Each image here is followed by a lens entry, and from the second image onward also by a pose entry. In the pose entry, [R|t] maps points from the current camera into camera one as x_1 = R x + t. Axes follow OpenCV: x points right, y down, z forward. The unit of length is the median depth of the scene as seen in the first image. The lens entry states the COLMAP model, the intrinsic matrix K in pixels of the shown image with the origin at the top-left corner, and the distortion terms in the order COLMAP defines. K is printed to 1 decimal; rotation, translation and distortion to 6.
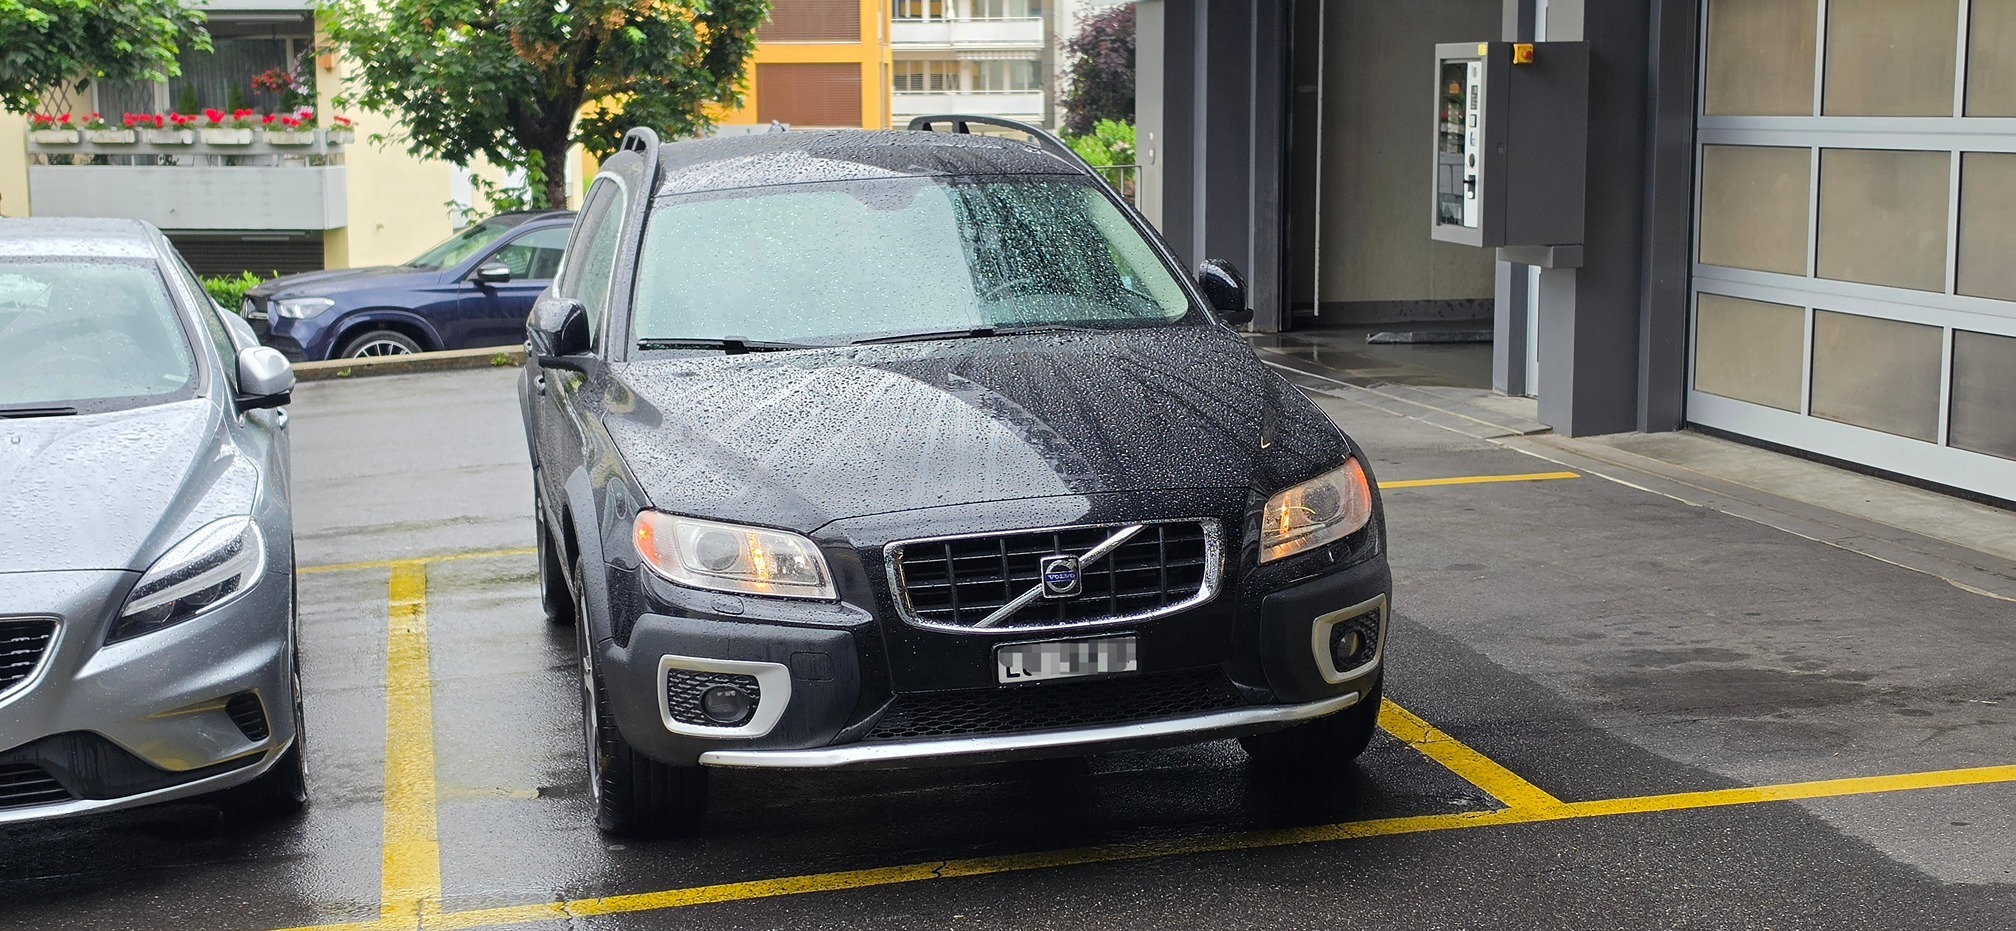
lens RADIAL K [[2702.1, 0, 1008.0], [0, 2702.1, 465.5], [0, 0, 1]] dist [0.261983, -0.873981]
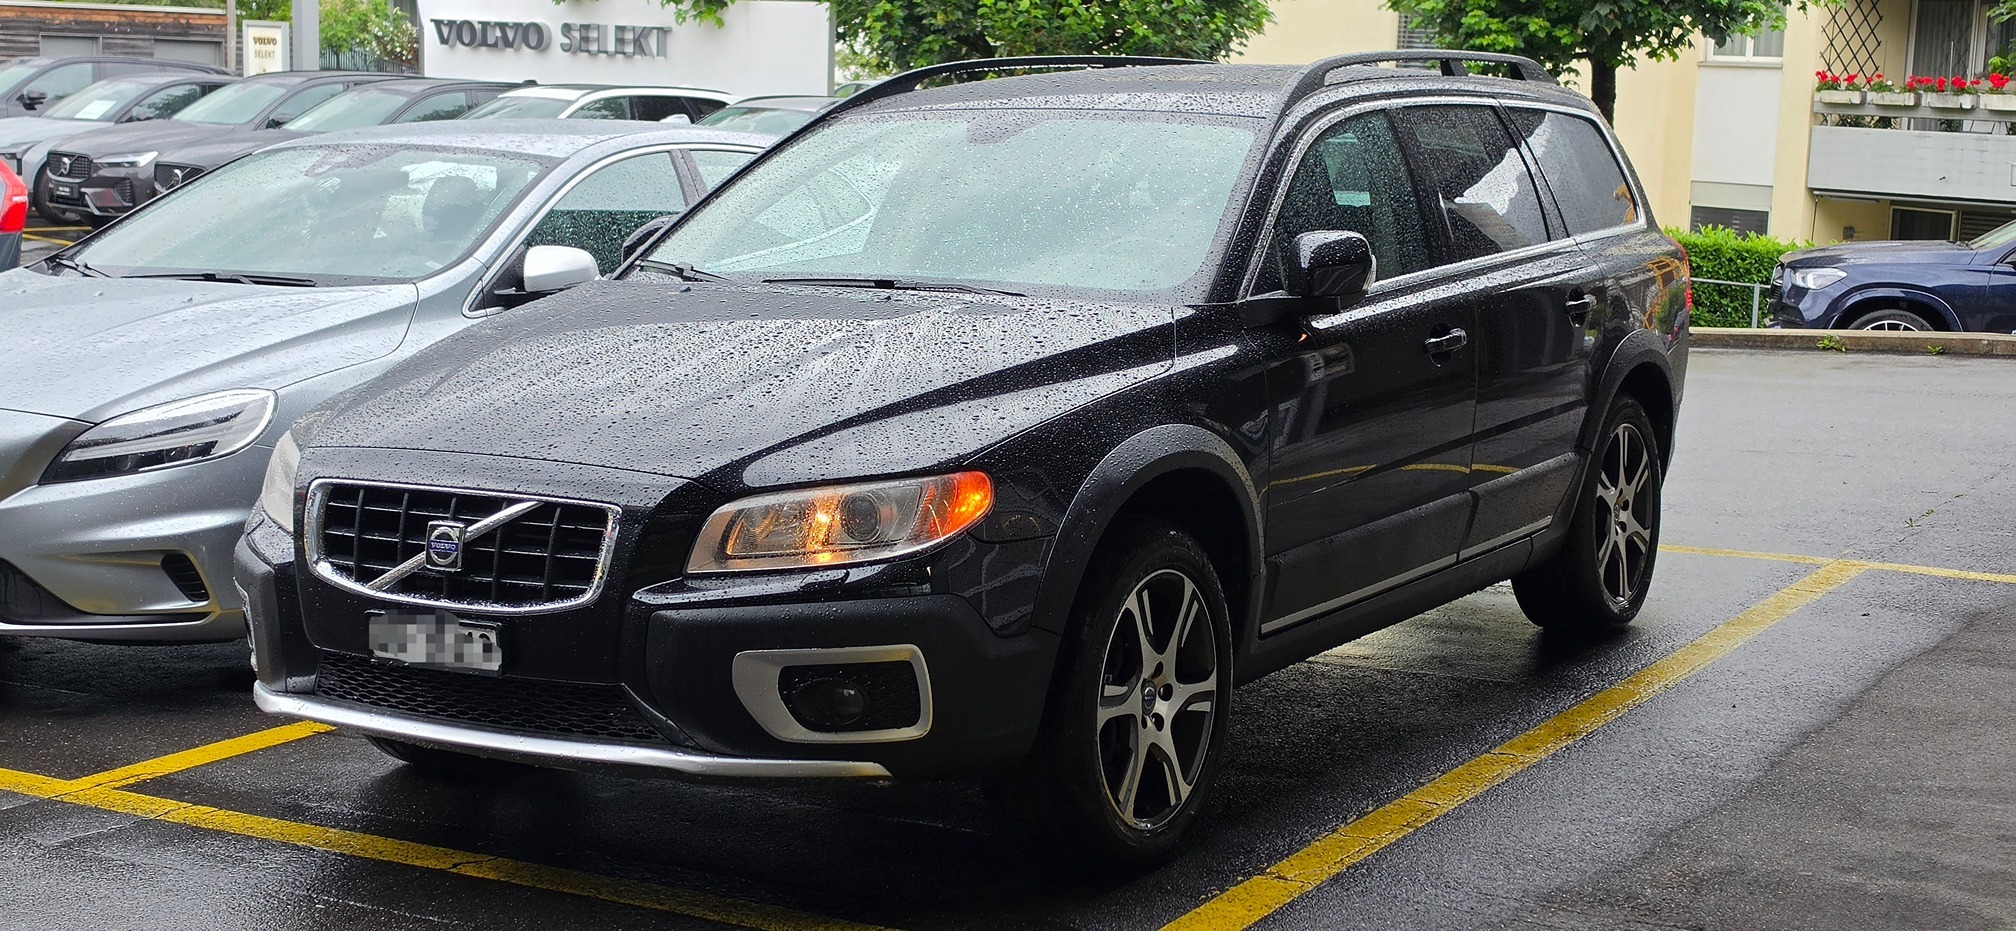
lens RADIAL K [[2702.1, 0, 1008.0], [0, 2702.1, 465.5], [0, 0, 1]] dist [0.261983, -0.873981]
pose [[0.726640, 0.130852, -0.674442, 0.686240], [-0.124075, 0.990547, 0.058503, -0.053686], [0.675721, 0.041171, 0.736007, 0.452973]]
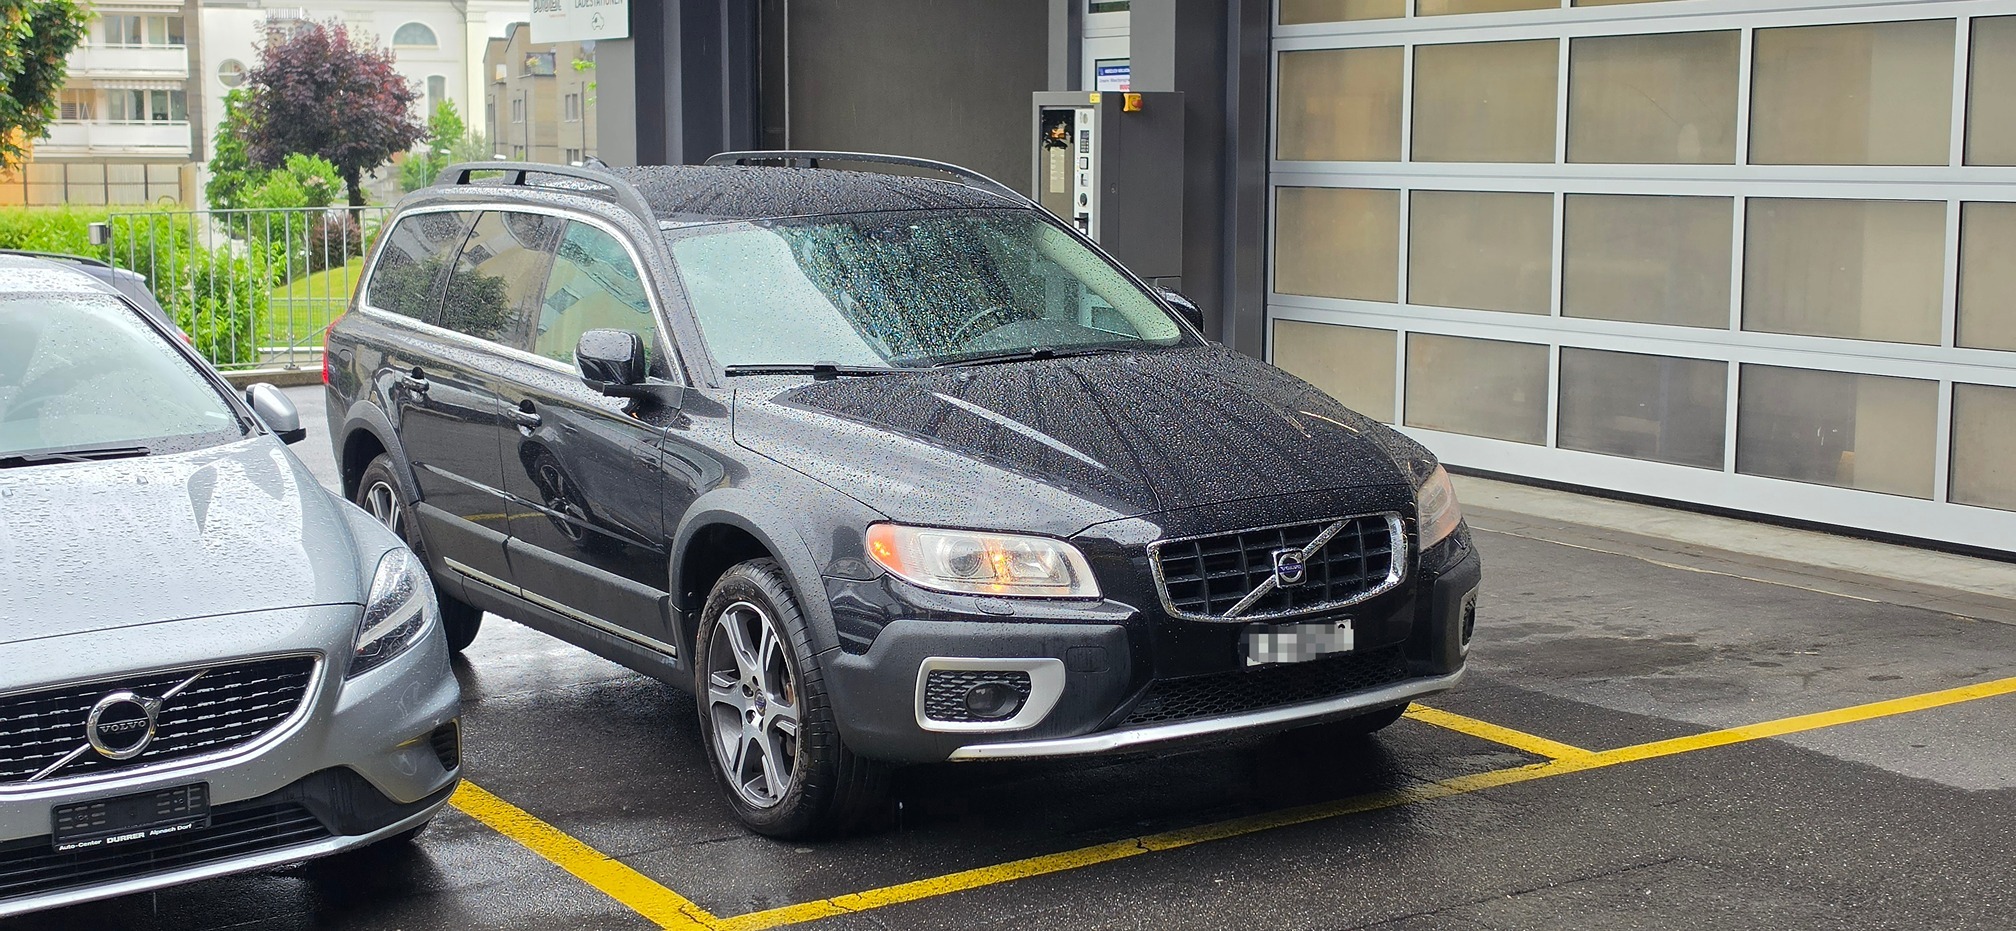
lens RADIAL K [[2702.1, 0, 1008.0], [0, 2702.1, 465.5], [0, 0, 1]] dist [0.261983, -0.873981]
pose [[0.946920, -0.028914, 0.320168, -0.417406], [0.033571, 0.999396, -0.009034, 0.005012], [-0.319713, 0.019303, 0.947318, -0.015754]]
